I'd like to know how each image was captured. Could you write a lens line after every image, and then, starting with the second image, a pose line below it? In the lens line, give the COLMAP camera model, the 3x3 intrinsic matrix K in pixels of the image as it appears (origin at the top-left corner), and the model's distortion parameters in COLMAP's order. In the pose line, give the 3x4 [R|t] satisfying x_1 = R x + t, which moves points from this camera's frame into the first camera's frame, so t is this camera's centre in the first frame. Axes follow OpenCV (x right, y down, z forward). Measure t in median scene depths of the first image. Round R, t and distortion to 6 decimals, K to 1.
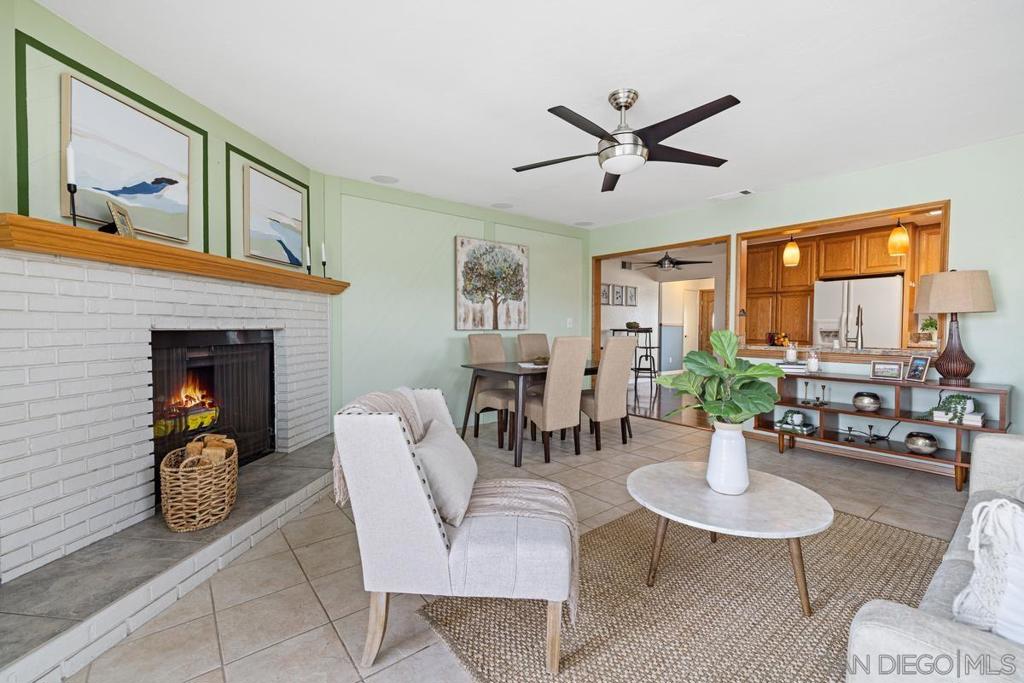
lens RADIAL K [[434.0, 0, 516.0], [0, 434.0, 339.4], [0, 0, 1]] dist [-0.001566, 0.001432]
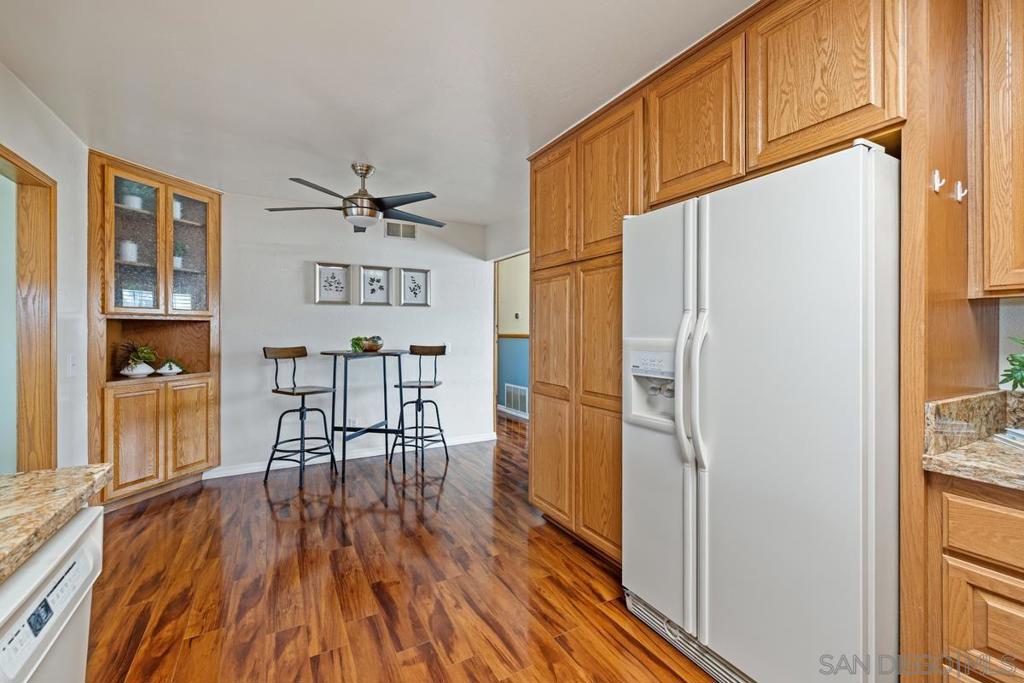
lens RADIAL K [[434.0, 0, 517.0], [0, 434.0, 331.8], [0, 0, 1]] dist [-0.001566, 0.001432]
pose [[0.988168, -0.006954, -0.153220, 0.833664], [0.003132, 0.999678, -0.025173, -0.052562], [0.153346, 0.024395, 0.987871, 0.855374]]
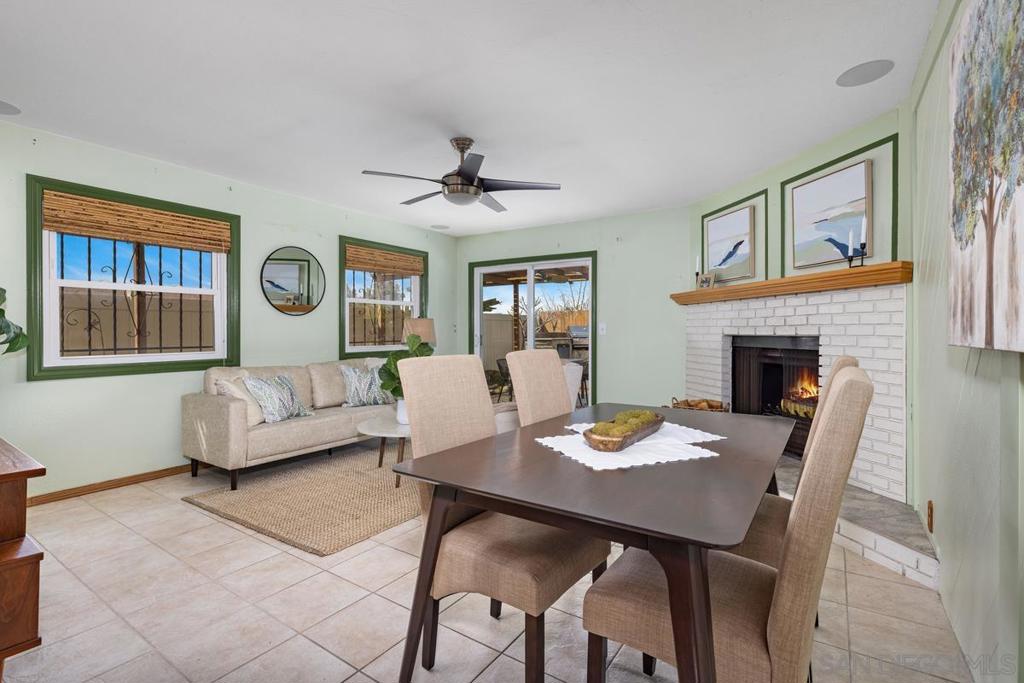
lens RADIAL K [[476.6, 0, 515.5], [0, 476.6, 337.4], [0, 0, 1]] dist [-0.011590, 0.000053]
pose [[-0.952403, 0.003227, -0.304826, 0.263703], [-0.009360, 0.999163, 0.039821, -0.036985], [0.304699, 0.040779, -0.951575, 1.195289]]
